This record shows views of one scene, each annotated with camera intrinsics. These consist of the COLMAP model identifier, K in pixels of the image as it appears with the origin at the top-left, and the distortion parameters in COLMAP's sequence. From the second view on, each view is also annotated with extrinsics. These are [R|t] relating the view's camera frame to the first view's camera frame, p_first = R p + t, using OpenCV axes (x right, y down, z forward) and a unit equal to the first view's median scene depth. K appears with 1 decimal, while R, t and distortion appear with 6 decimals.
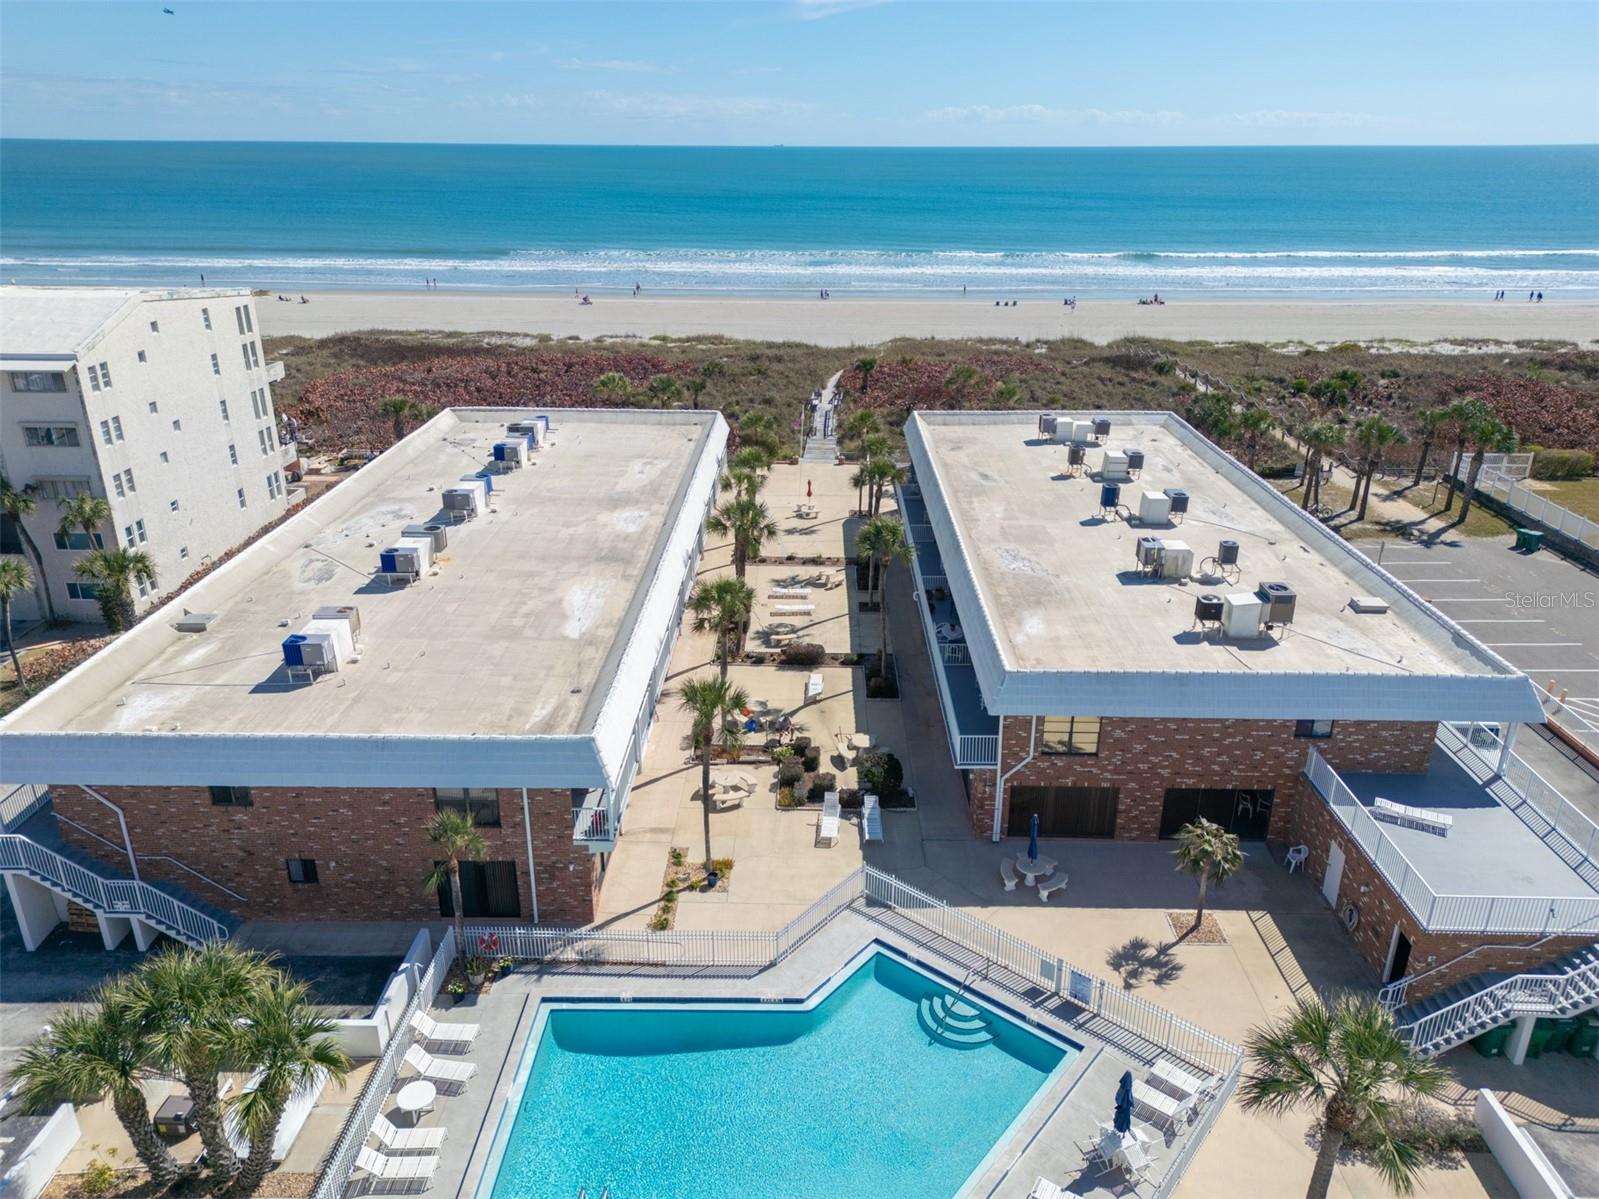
lens RADIAL K [[1133.1, 0, 808.4], [0, 1133.1, 608.1], [0, 0, 1]] dist [0.052337, -0.035295]
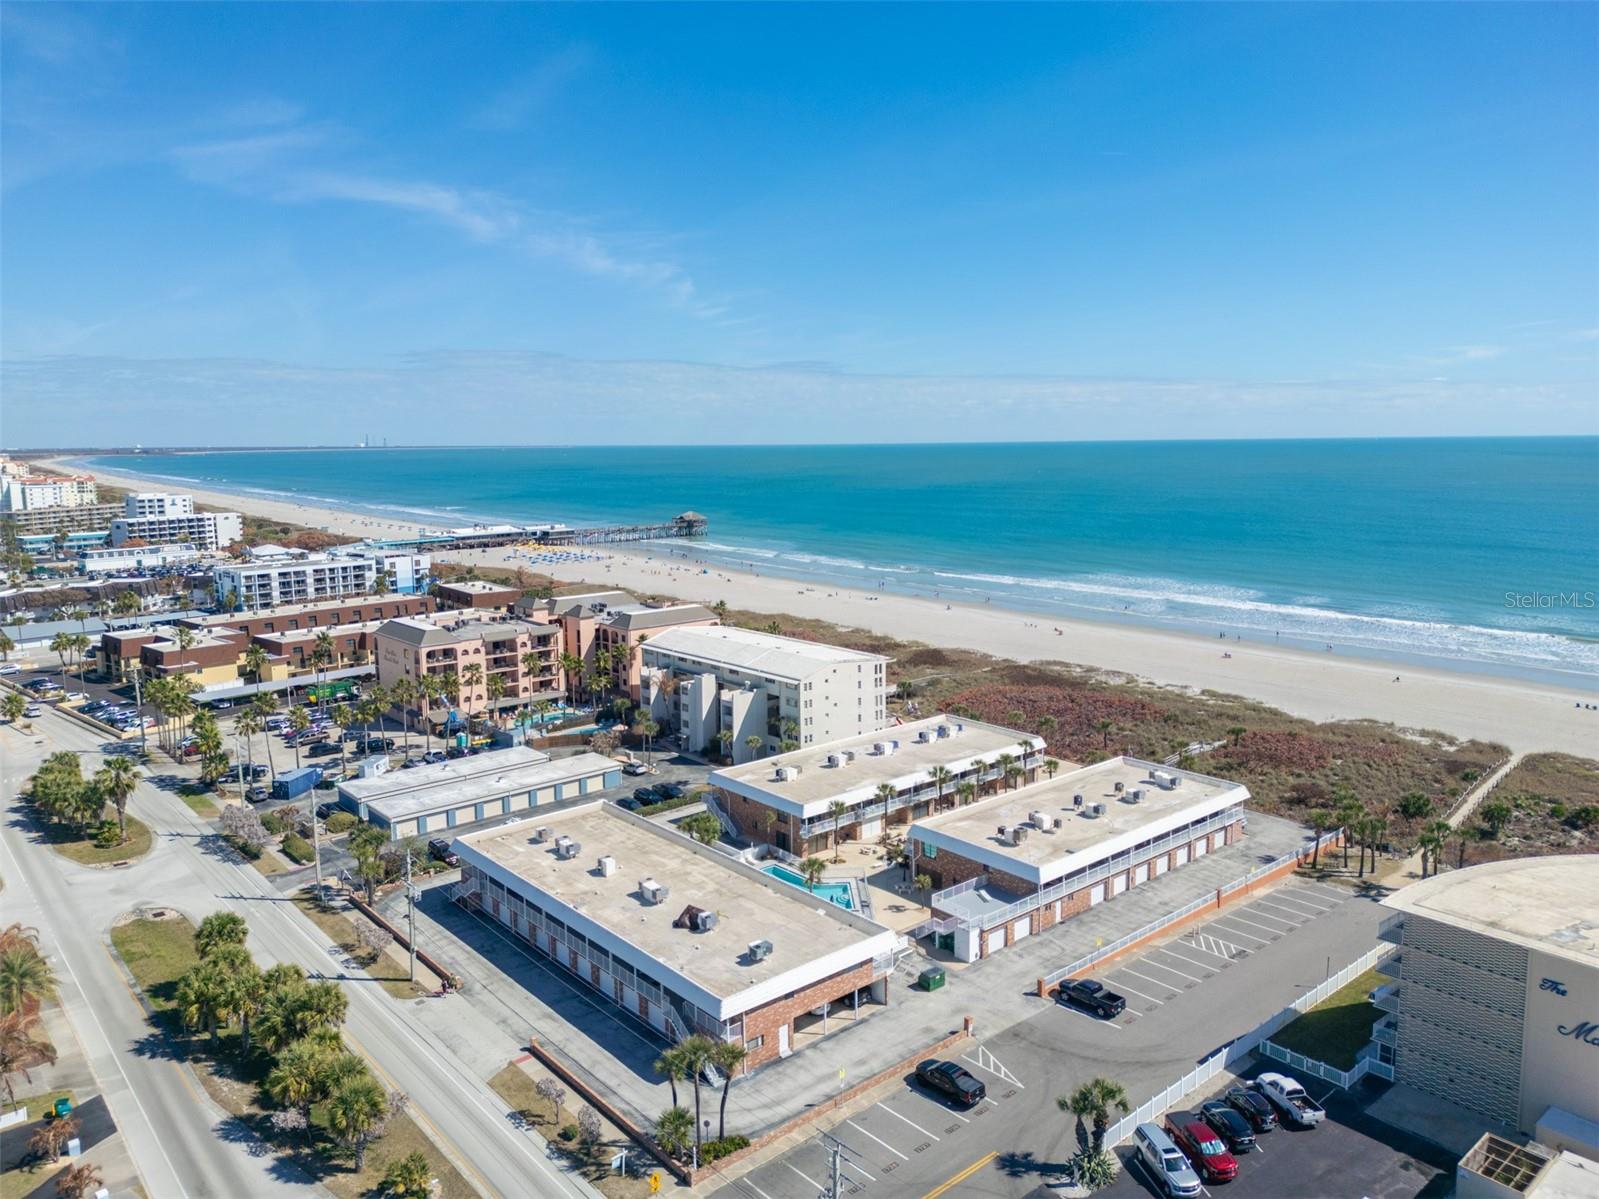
lens RADIAL K [[1133.1, 0, 790.8], [0, 1133.1, 597.0], [0, 0, 1]] dist [0.052337, -0.035295]
pose [[0.657475, 0.096637, -0.747253, 1.607680], [-0.276093, 0.953662, -0.119592, -0.054049], [0.701070, 0.284940, 0.653690, -1.091892]]
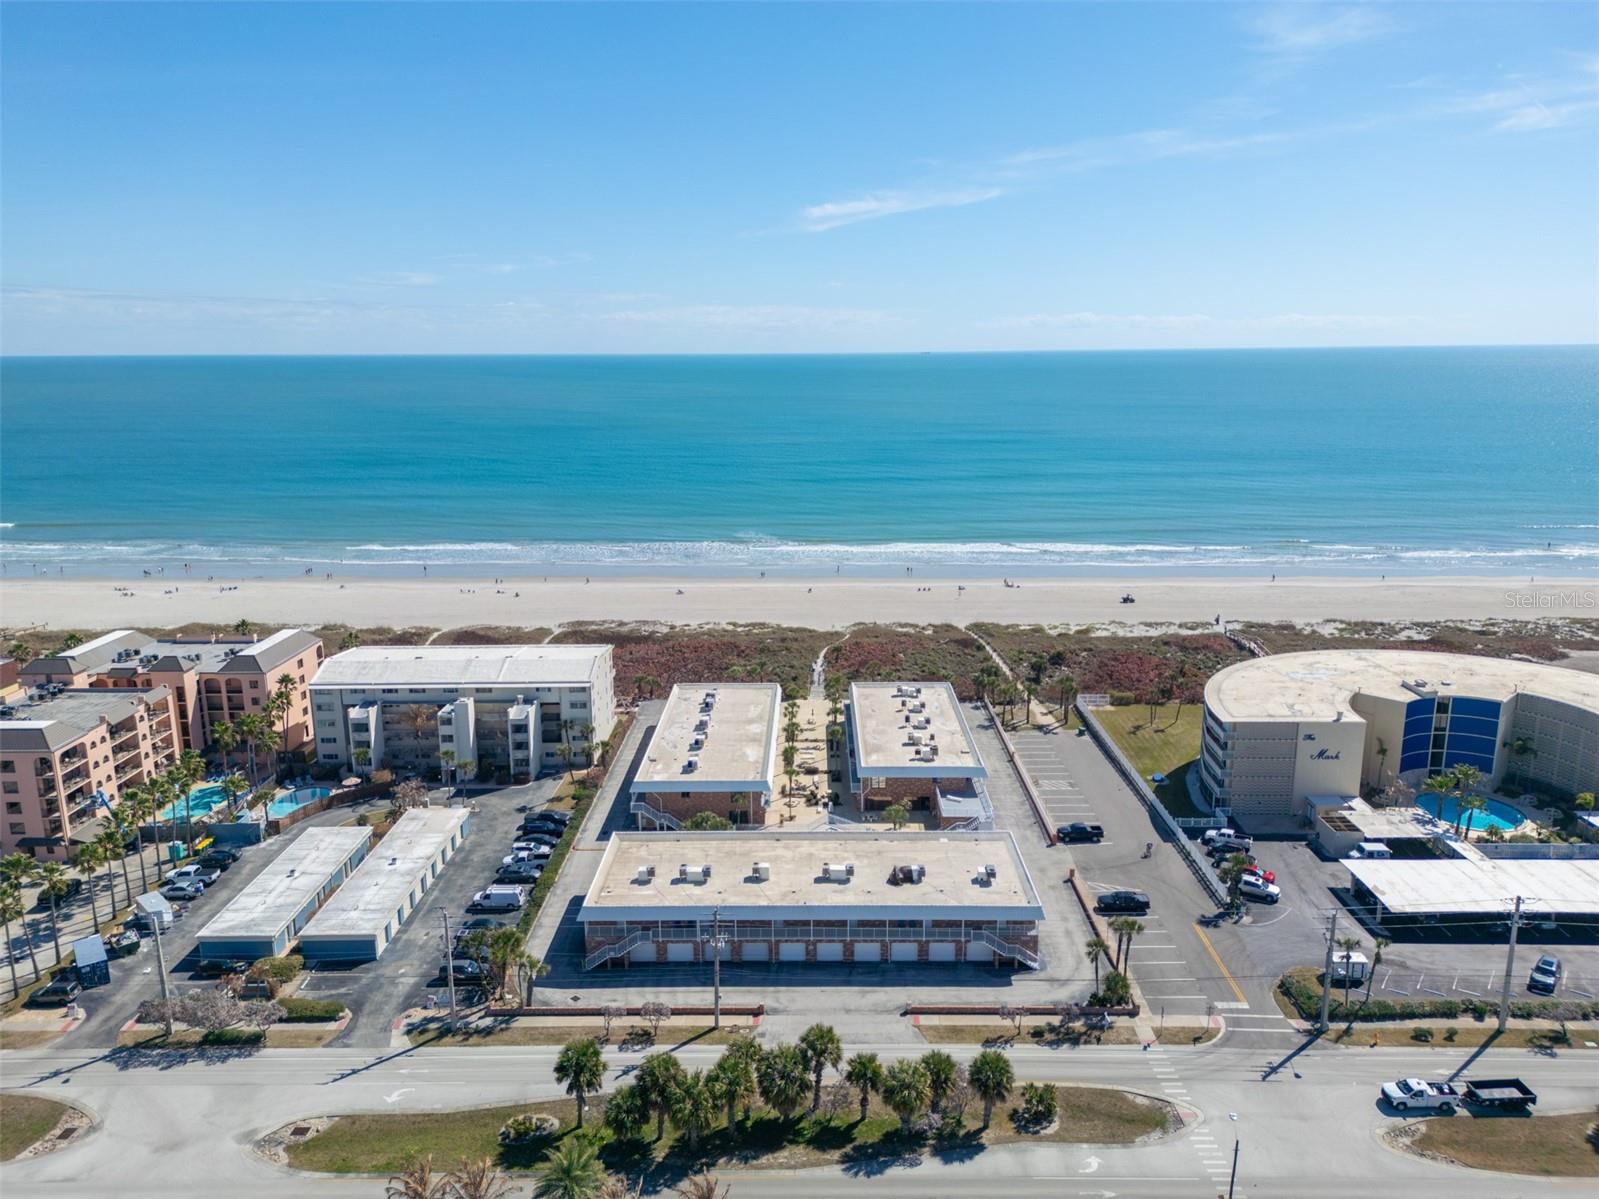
lens RADIAL K [[1133.1, 0, 791.9], [0, 1133.1, 583.7], [0, 0, 1]] dist [0.052337, -0.035295]
pose [[0.999859, -0.011365, -0.012400, -0.015493], [0.008934, 0.983444, -0.180994, 0.101389], [0.014252, 0.180858, 0.983406, -2.215770]]
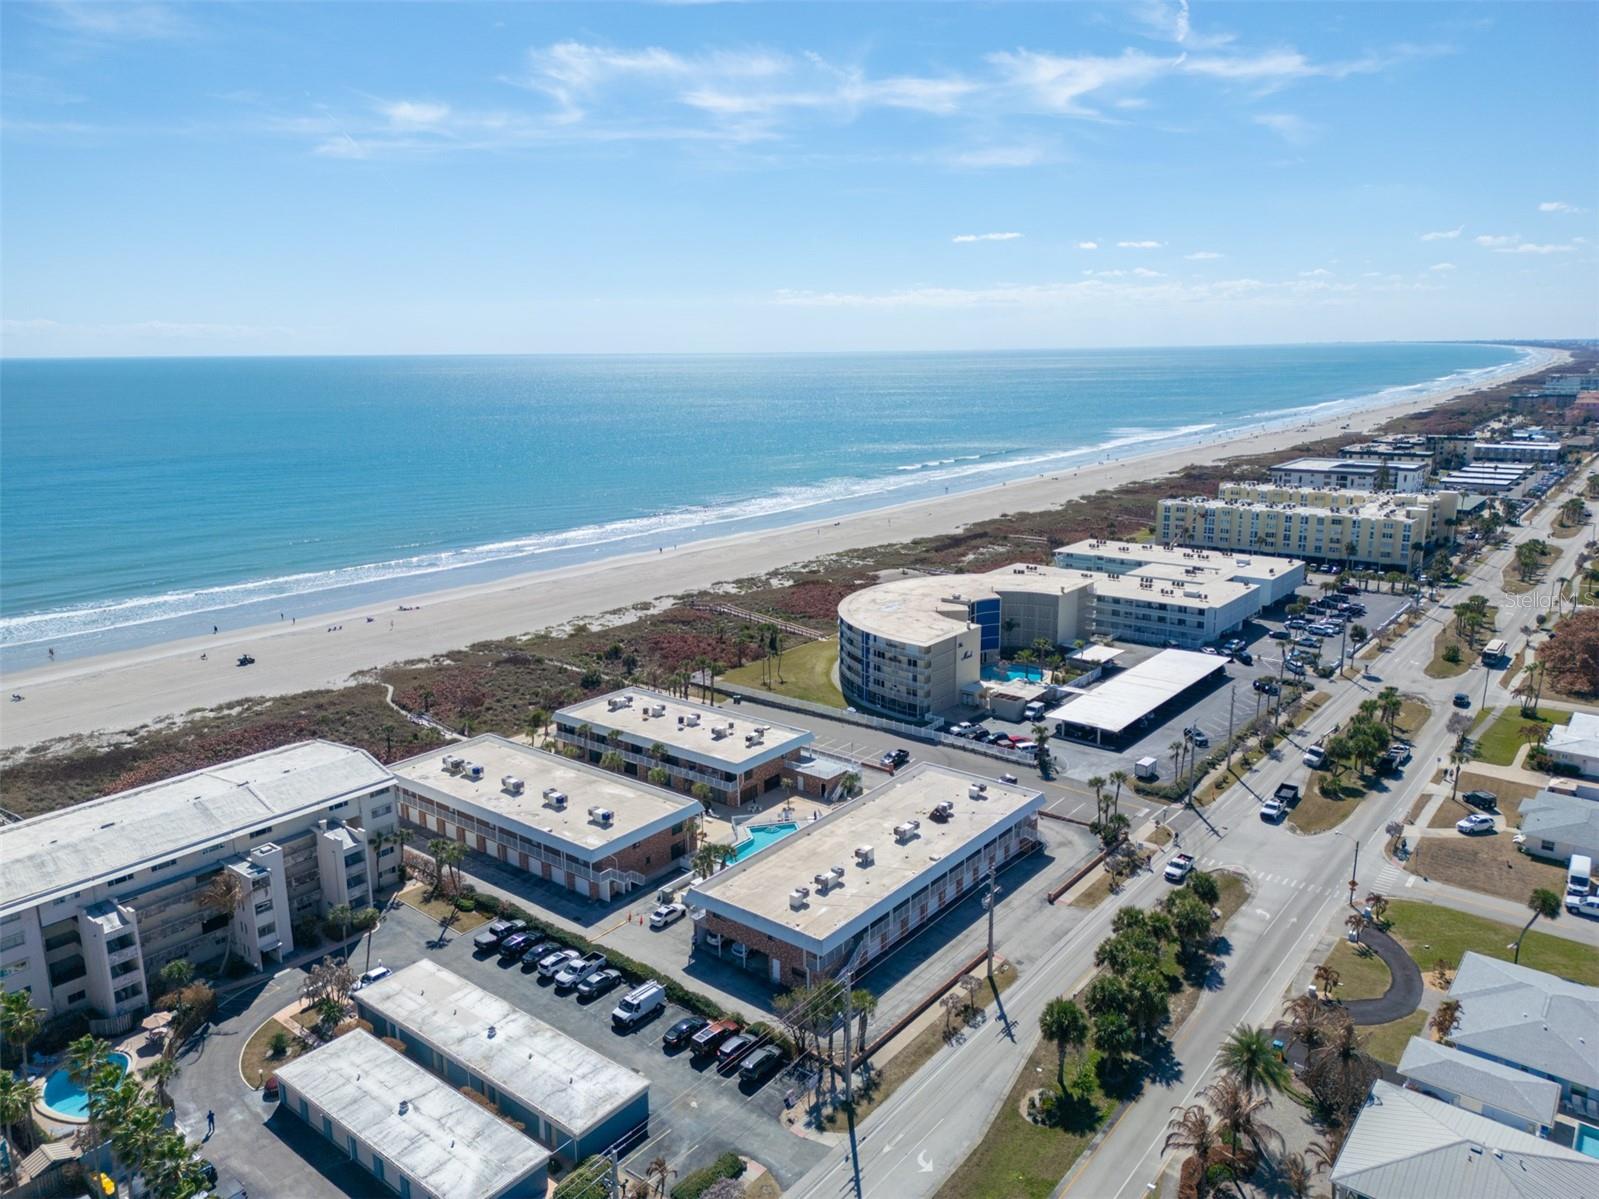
lens RADIAL K [[1133.1, 0, 787.8], [0, 1133.1, 608.2], [0, 0, 1]] dist [0.052337, -0.035295]
pose [[0.619924, -0.189844, 0.761350, -1.973650], [0.310148, 0.950562, -0.015512, -0.259777], [-0.720766, 0.245747, 0.648155, -1.422619]]
